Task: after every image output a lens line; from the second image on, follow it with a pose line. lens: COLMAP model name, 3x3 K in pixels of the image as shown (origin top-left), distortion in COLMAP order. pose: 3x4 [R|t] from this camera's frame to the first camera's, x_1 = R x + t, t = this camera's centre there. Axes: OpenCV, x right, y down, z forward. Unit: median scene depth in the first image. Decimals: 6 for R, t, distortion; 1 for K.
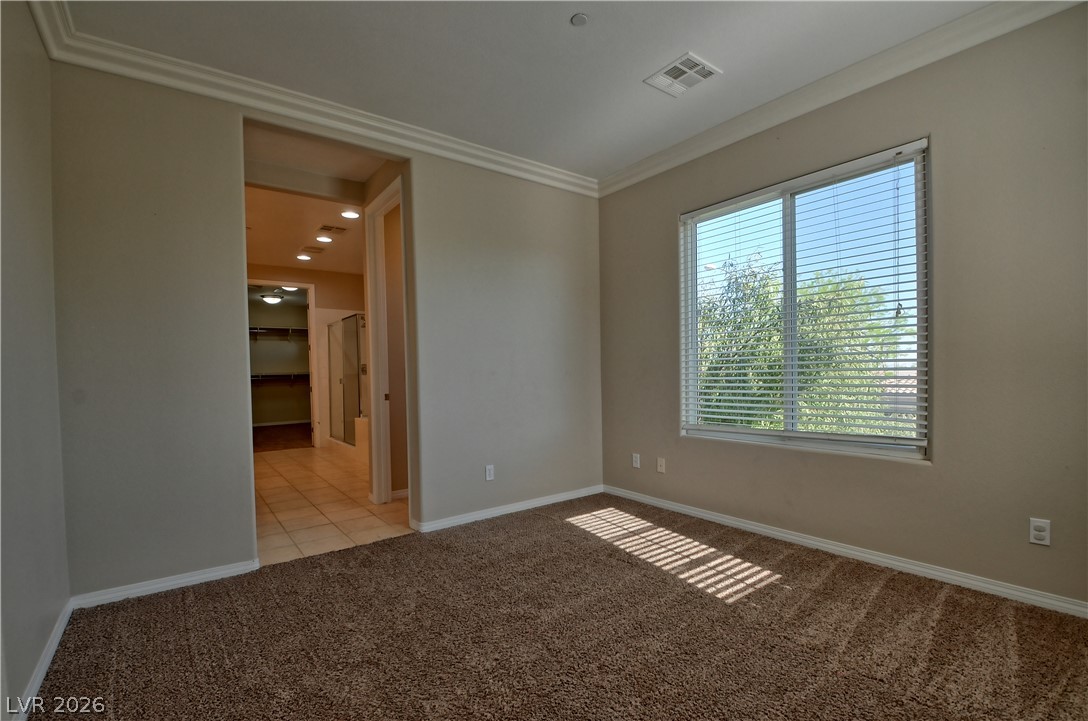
lens RADIAL K [[472.7, 0, 530.9], [0, 472.7, 382.4], [0, 0, 1]] dist [-0.000010, -0.016300]
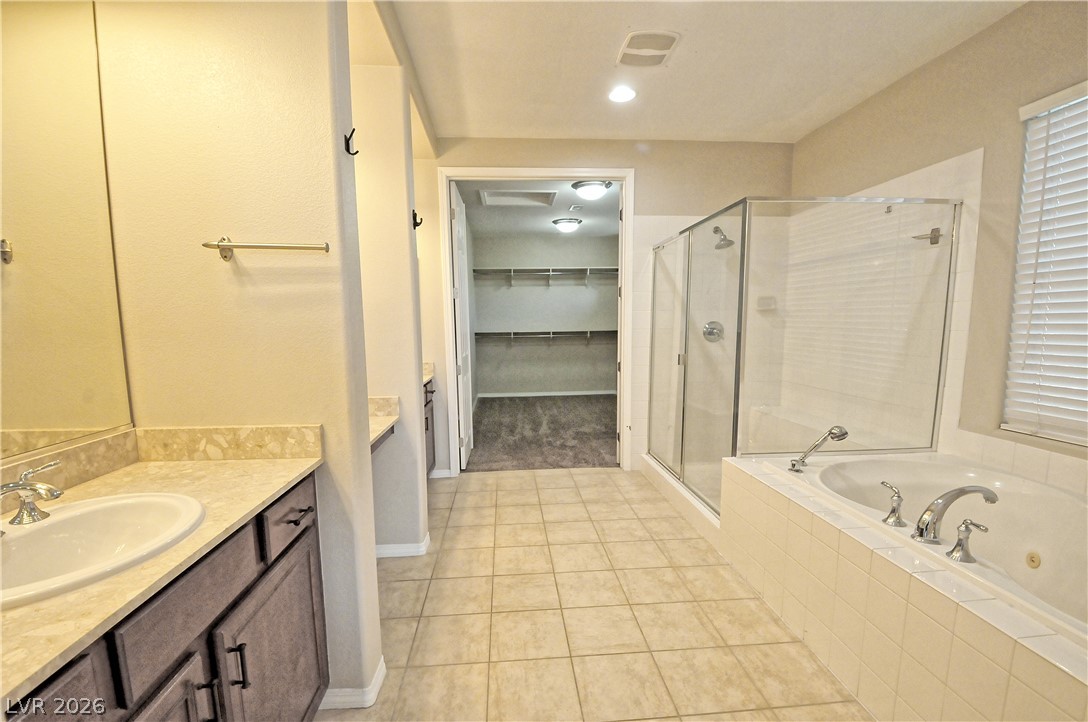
lens RADIAL K [[468.8, 0, 541.4], [0, 468.8, 387.1], [0, 0, 1]] dist [-0.000445, -0.013454]
pose [[0.843754, 0.087394, -0.529568, -0.232050], [-0.024742, 0.991939, 0.124278, -0.026526], [0.536160, -0.091758, 0.839115, 0.452397]]
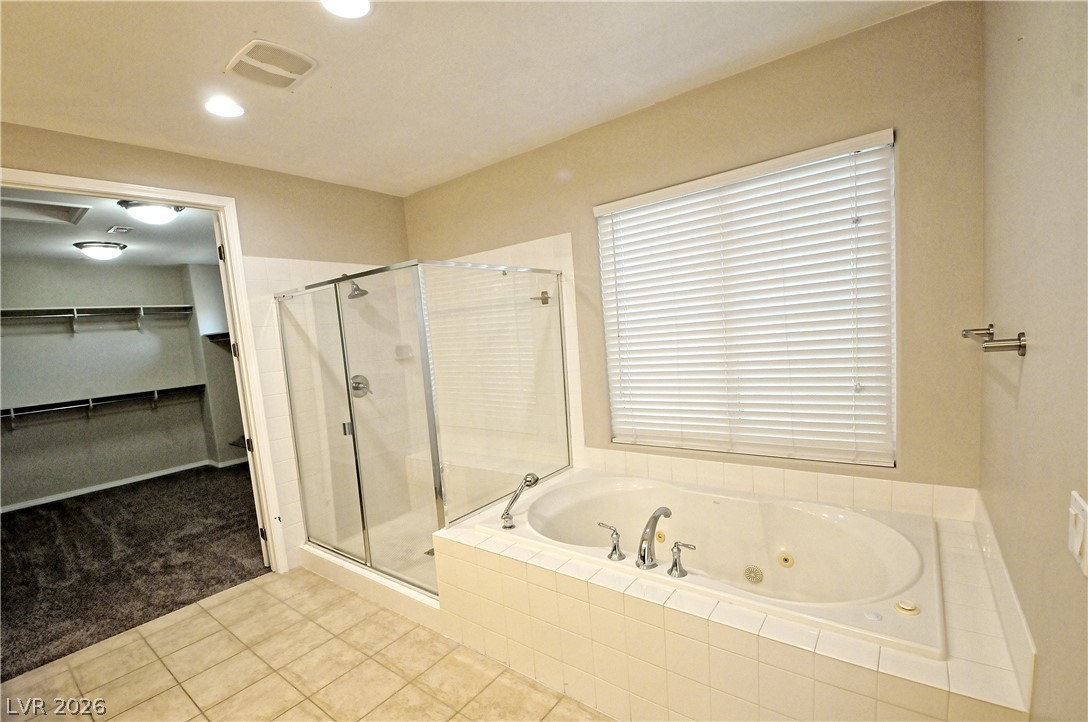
lens RADIAL K [[472.7, 0, 530.9], [0, 472.7, 382.9], [0, 0, 1]] dist [-0.000010, -0.016300]
pose [[0.963573, -0.079963, 0.255213, -0.305338], [0.062000, 0.995048, 0.077683, -0.057469], [-0.260161, -0.059030, 0.963759, 0.487643]]
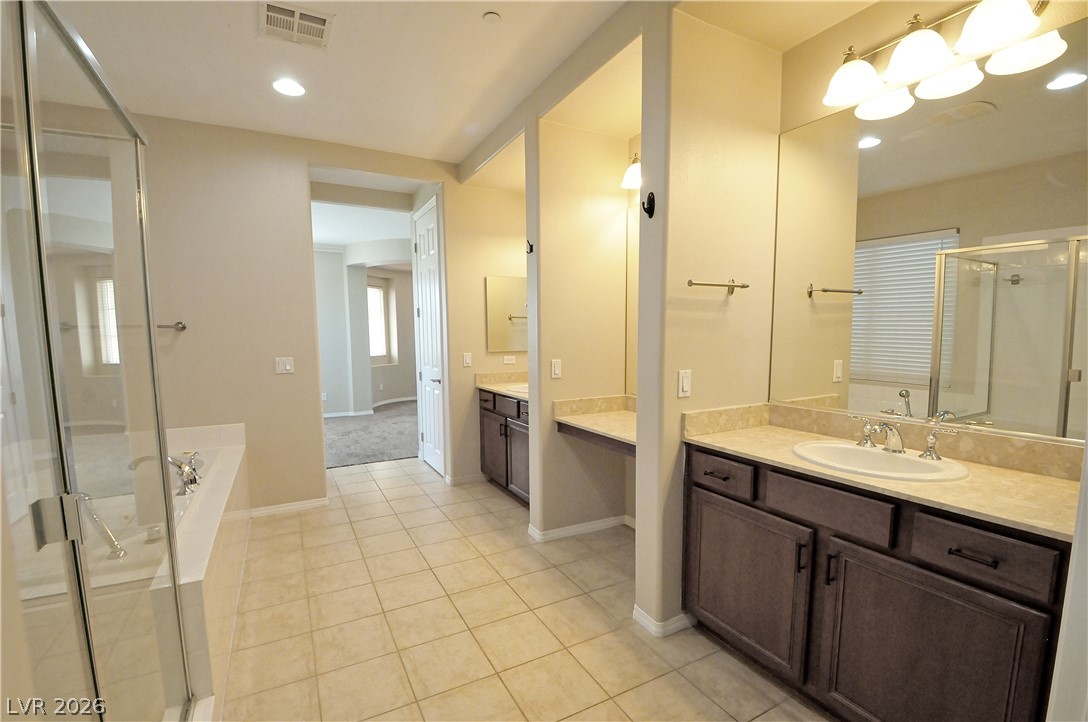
lens RADIAL K [[472.7, 0, 530.9], [0, 472.7, 382.9], [0, 0, 1]] dist [-0.000010, -0.016300]
pose [[-0.986543, 0.010375, 0.163170, -0.468638], [0.031503, 0.991347, 0.127433, -0.040399], [-0.160436, 0.130859, -0.978333, 0.967592]]
